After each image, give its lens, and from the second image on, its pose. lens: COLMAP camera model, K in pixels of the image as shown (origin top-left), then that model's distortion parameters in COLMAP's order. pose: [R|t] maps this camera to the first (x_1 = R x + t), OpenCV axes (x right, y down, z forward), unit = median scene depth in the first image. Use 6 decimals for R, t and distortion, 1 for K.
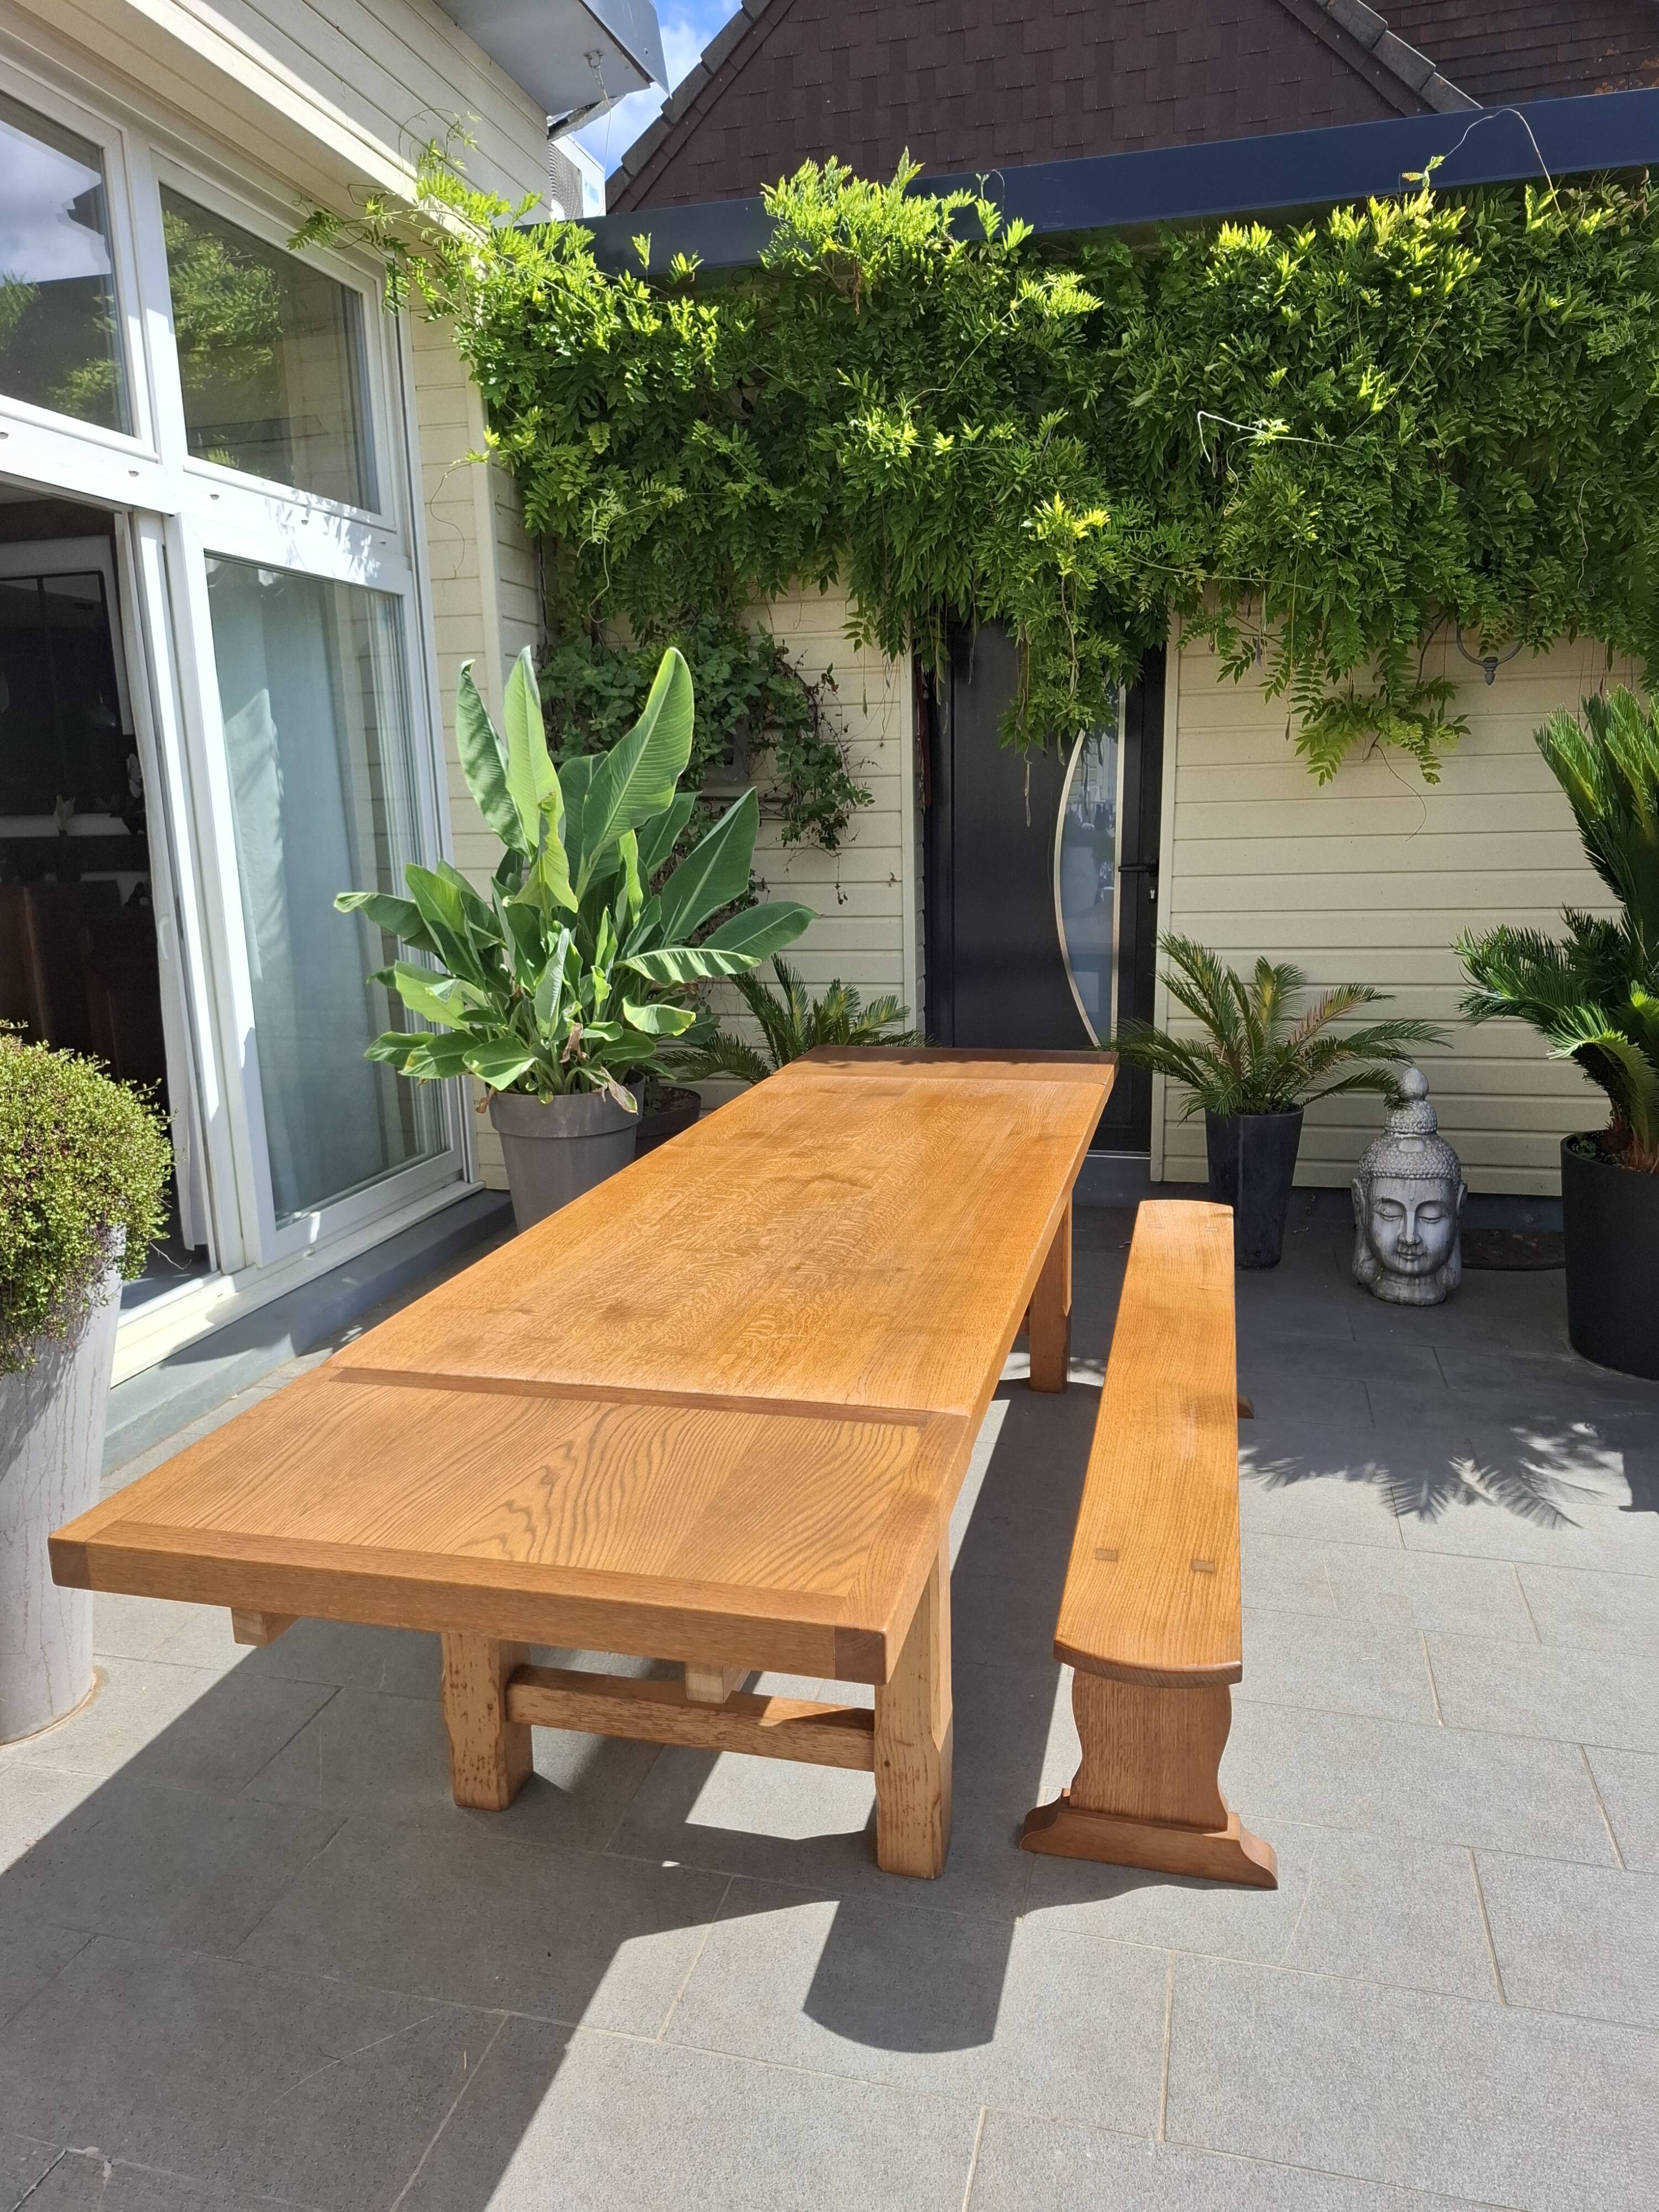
lens RADIAL K [[1542.7, 0, 827.9], [0, 1542.7, 1132.4], [0, 0, 1]] dist [0.051233, -0.055092]
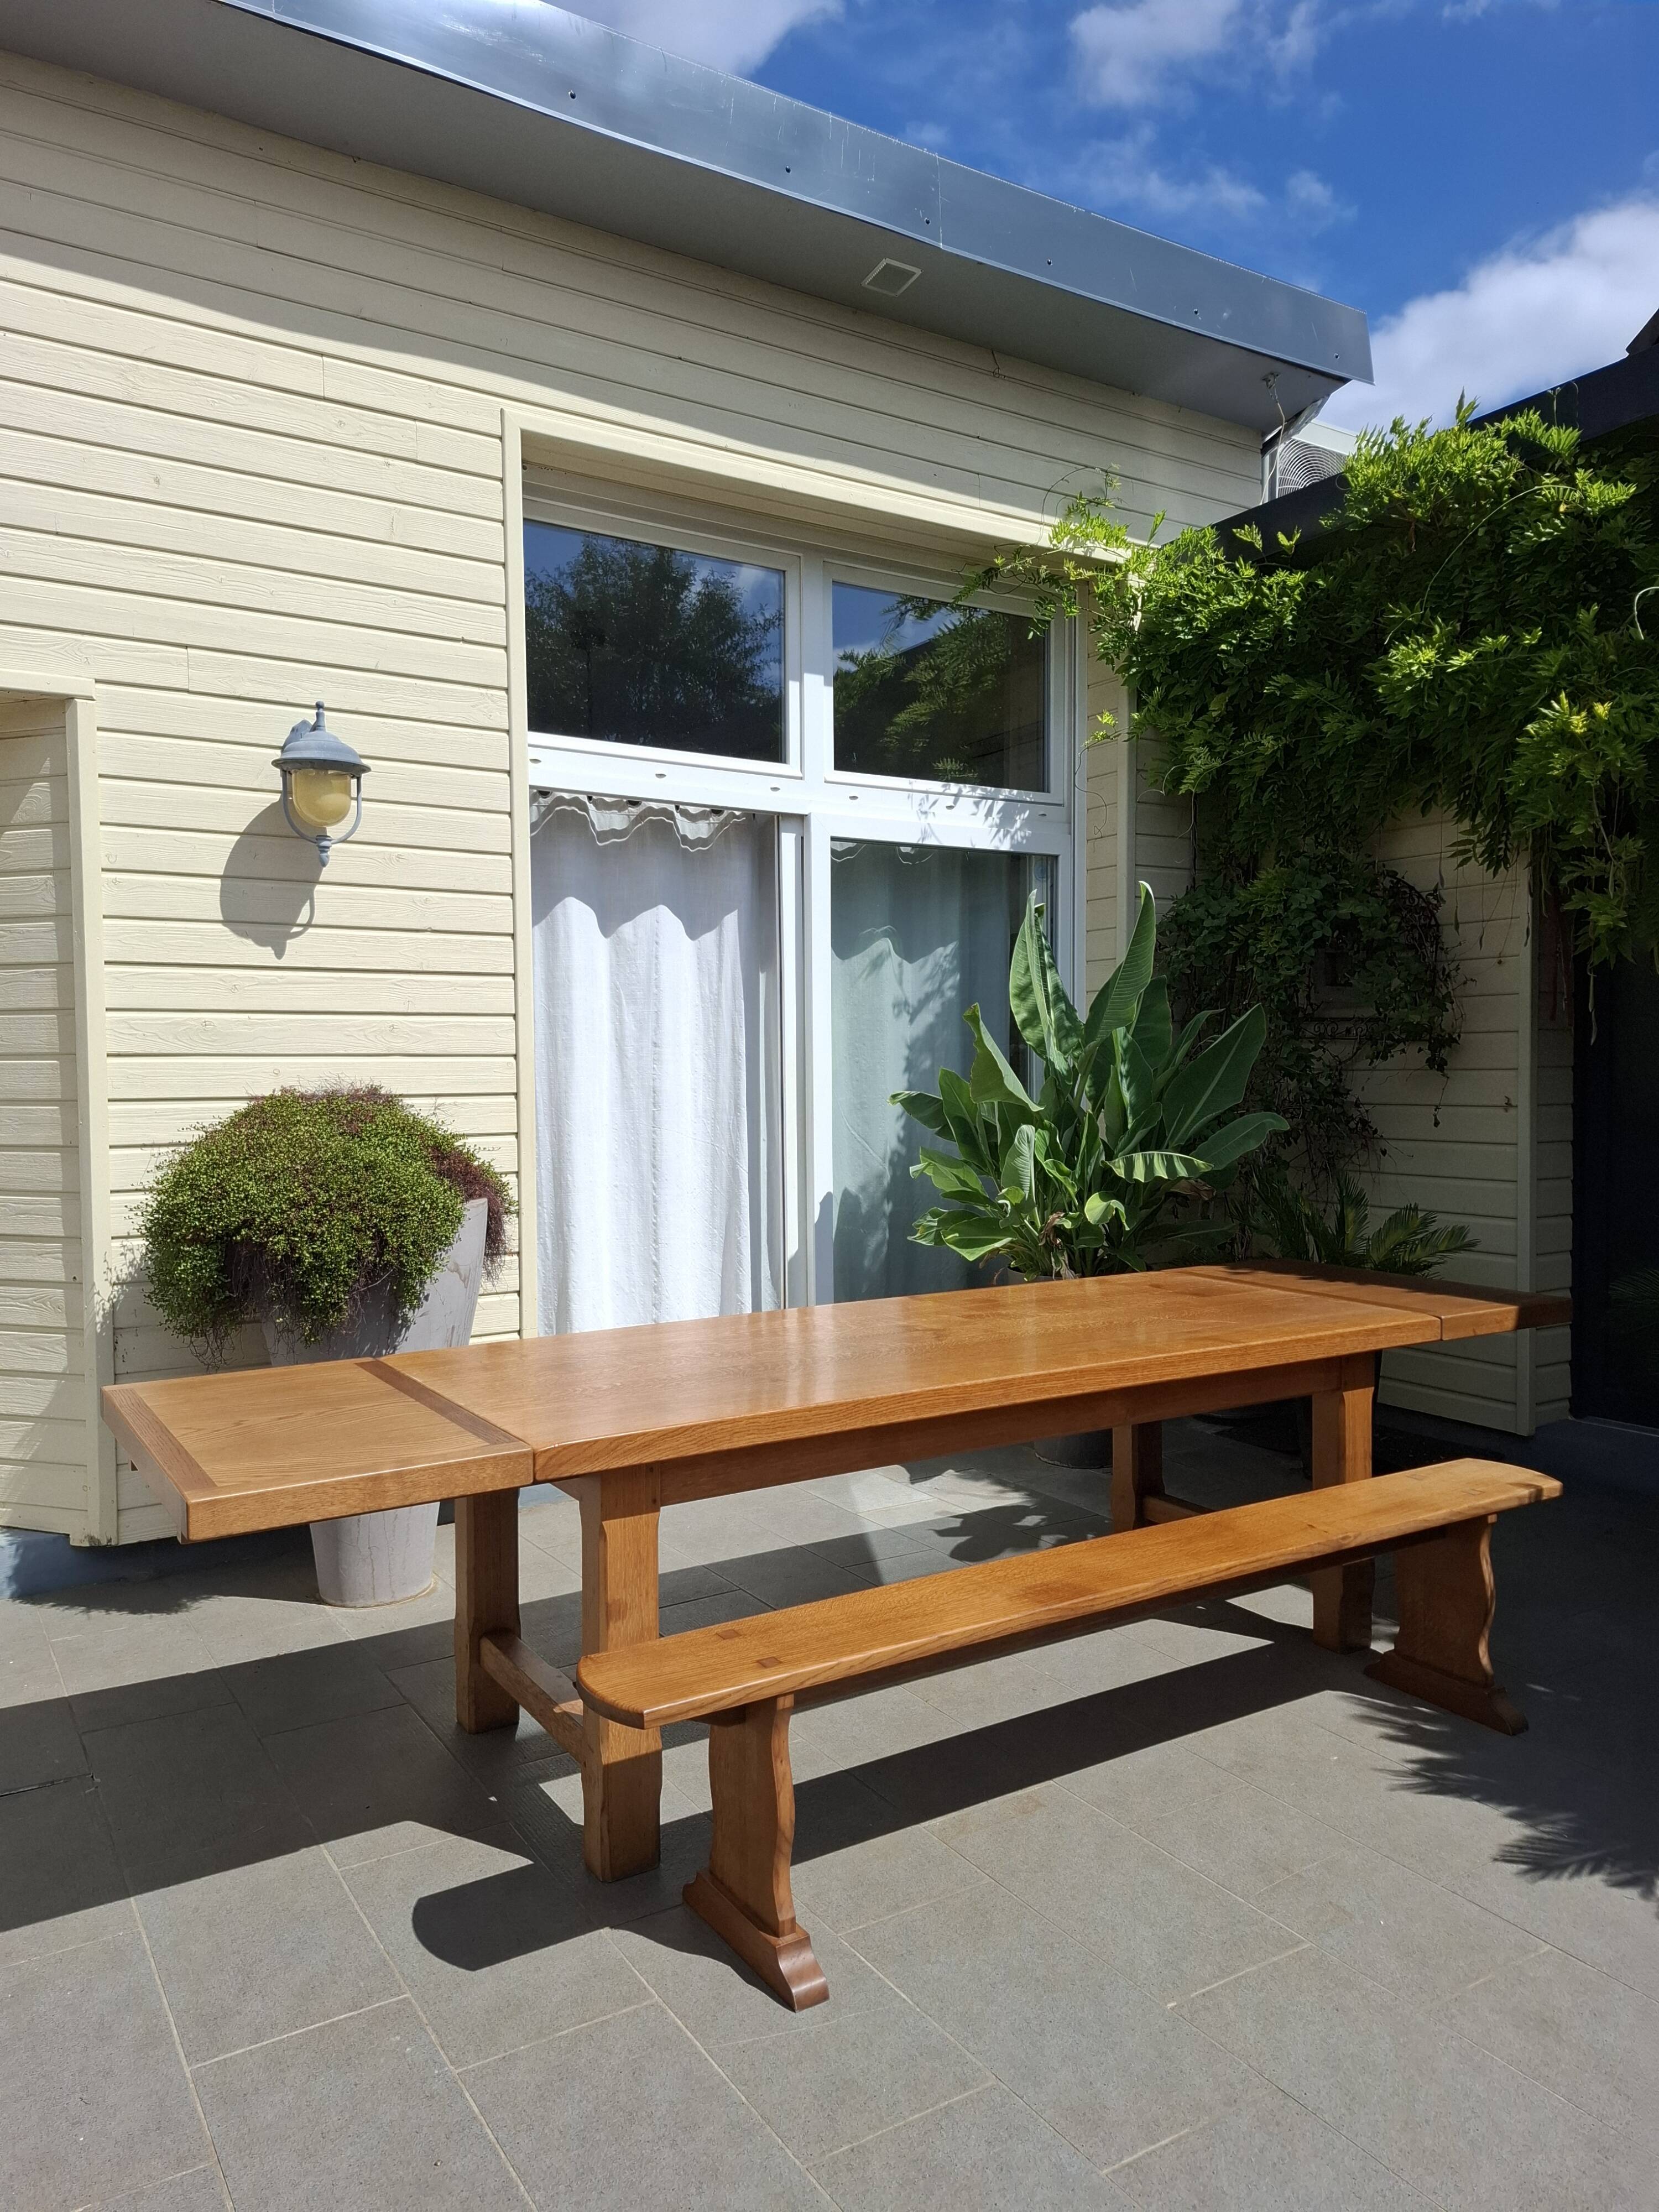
lens RADIAL K [[1542.7, 0, 821.6], [0, 1542.7, 1126.3], [0, 0, 1]] dist [0.051233, -0.055092]
pose [[0.717280, 0.042977, -0.695459, 0.480782], [-0.156046, 0.982653, -0.100217, 0.005614], [0.679087, 0.180407, 0.711543, 0.085068]]
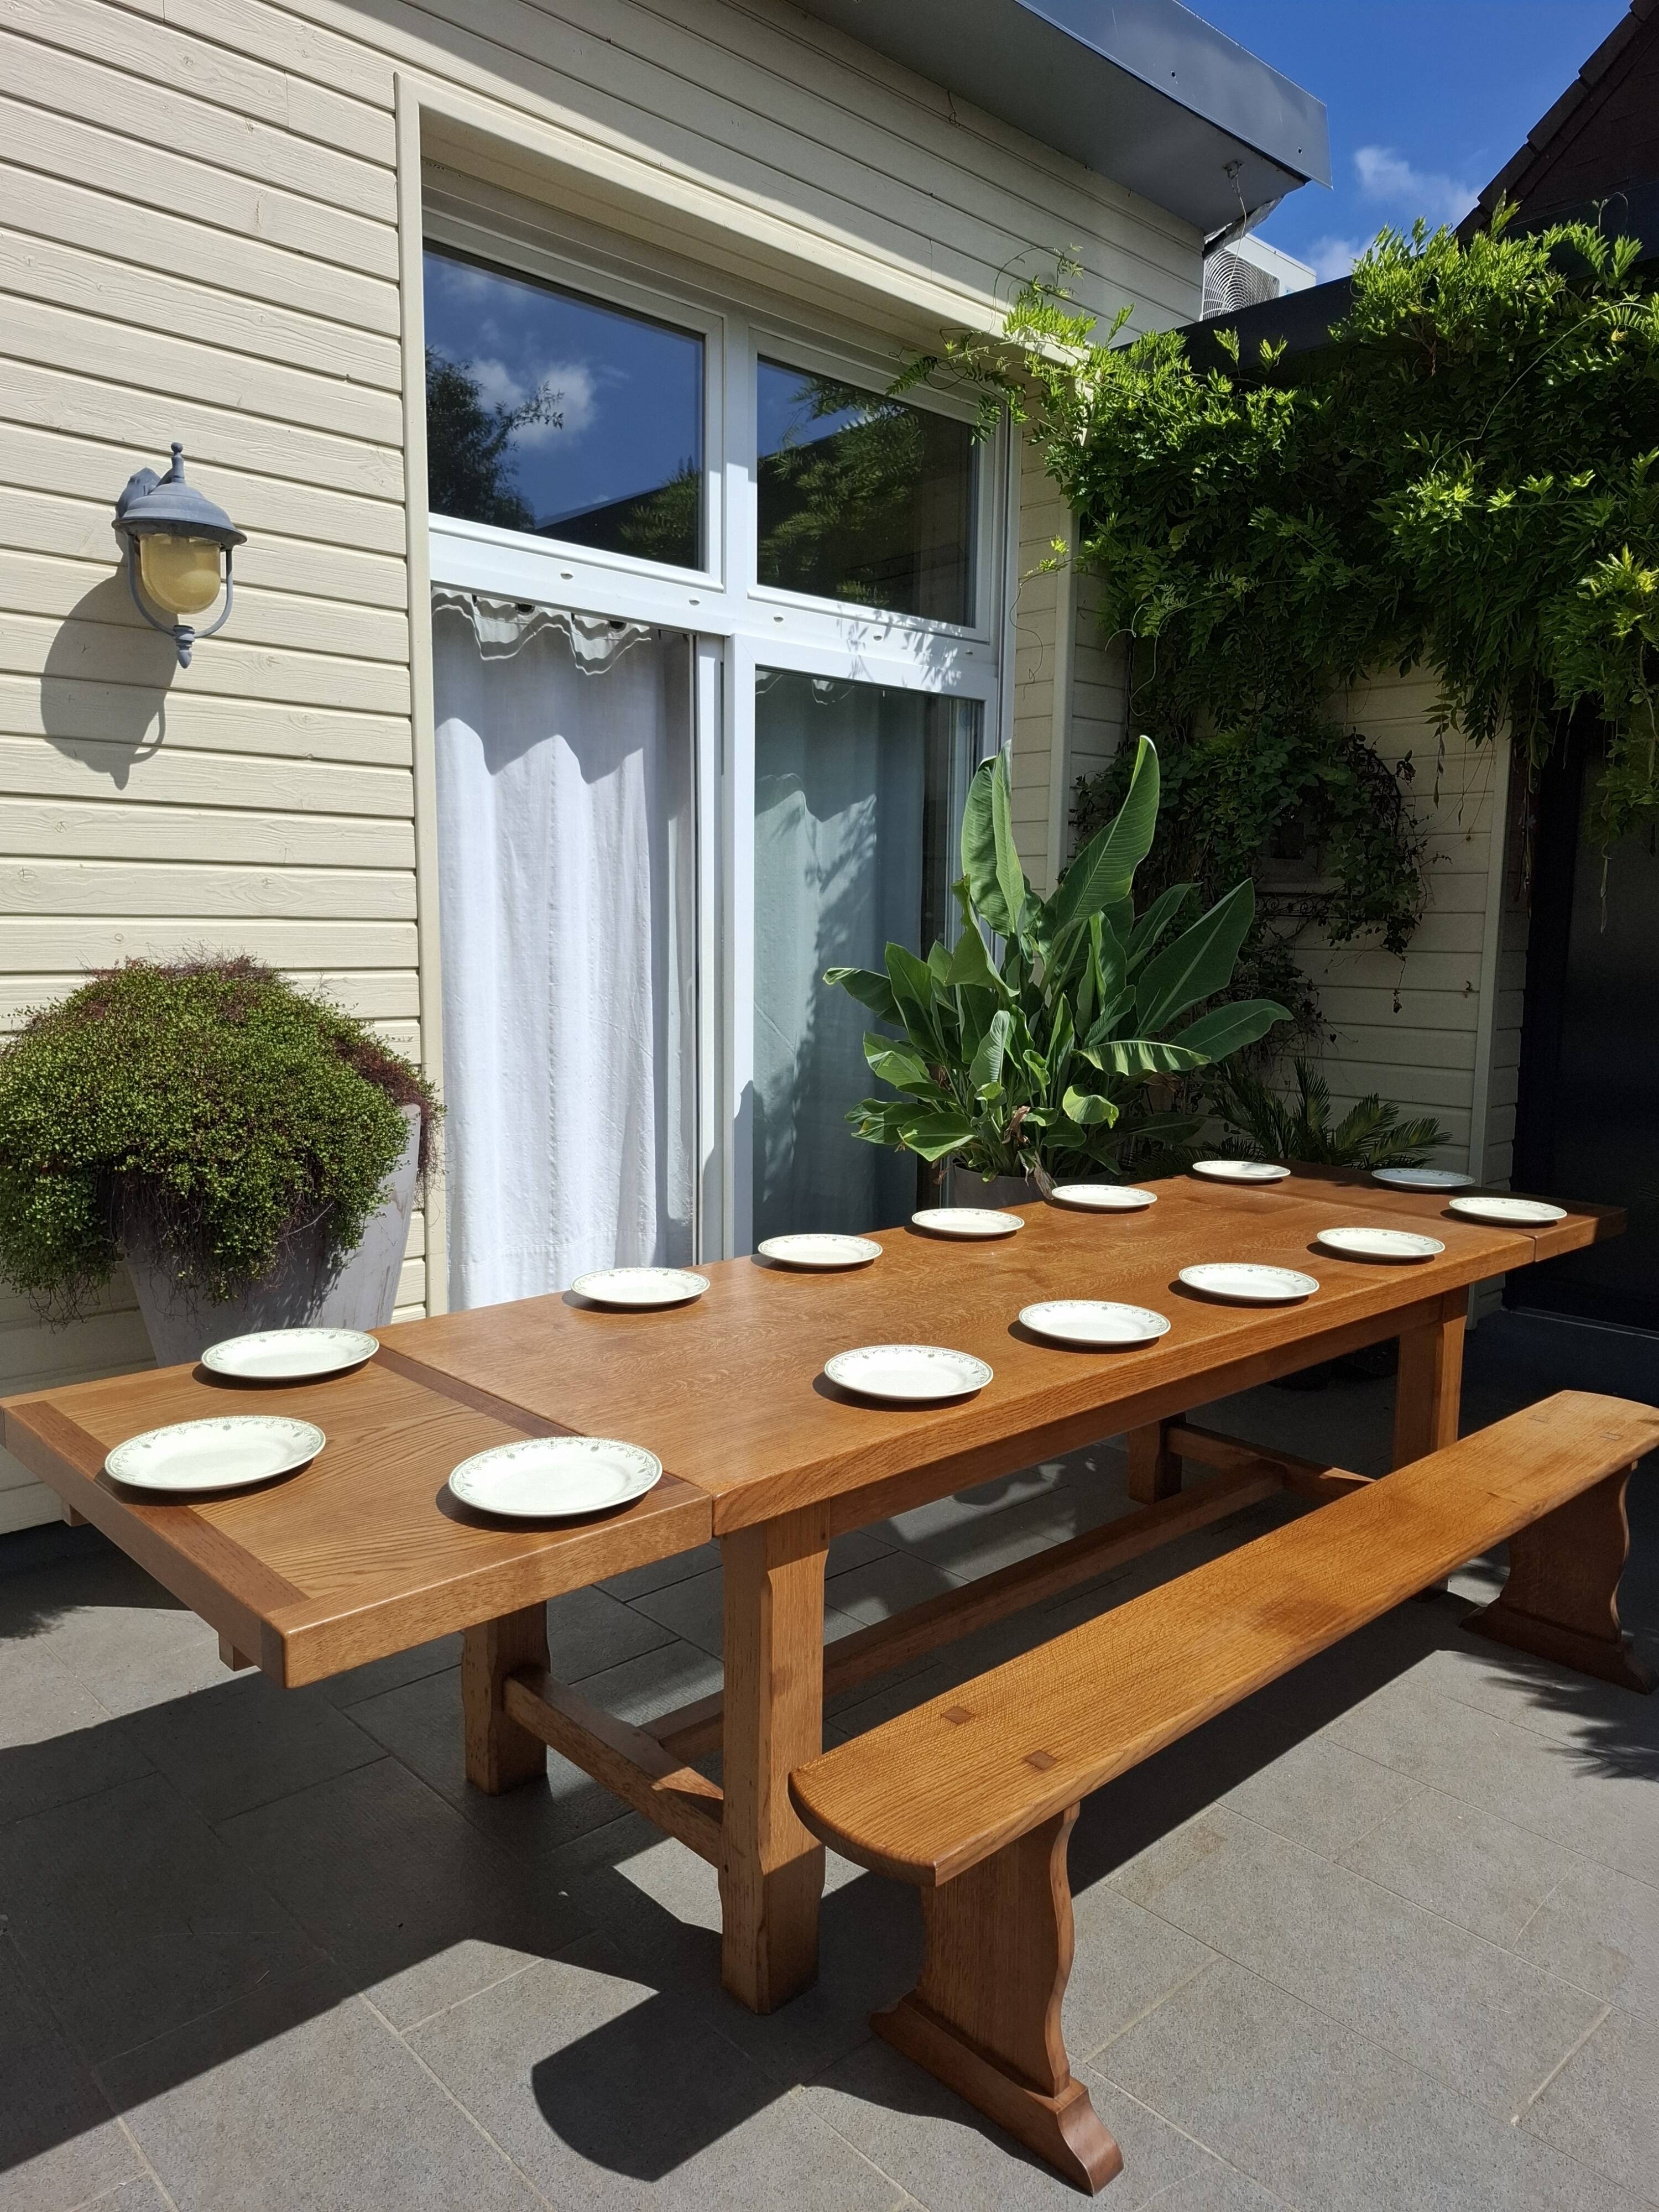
lens RADIAL K [[1542.7, 0, 838.0], [0, 1542.7, 1120.4], [0, 0, 1]] dist [0.051233, -0.055092]
pose [[0.840876, 0.104004, -0.531142, 0.265927], [-0.145931, 0.988586, -0.037453, -0.006873], [0.521184, 0.109003, 0.846455, 0.092462]]
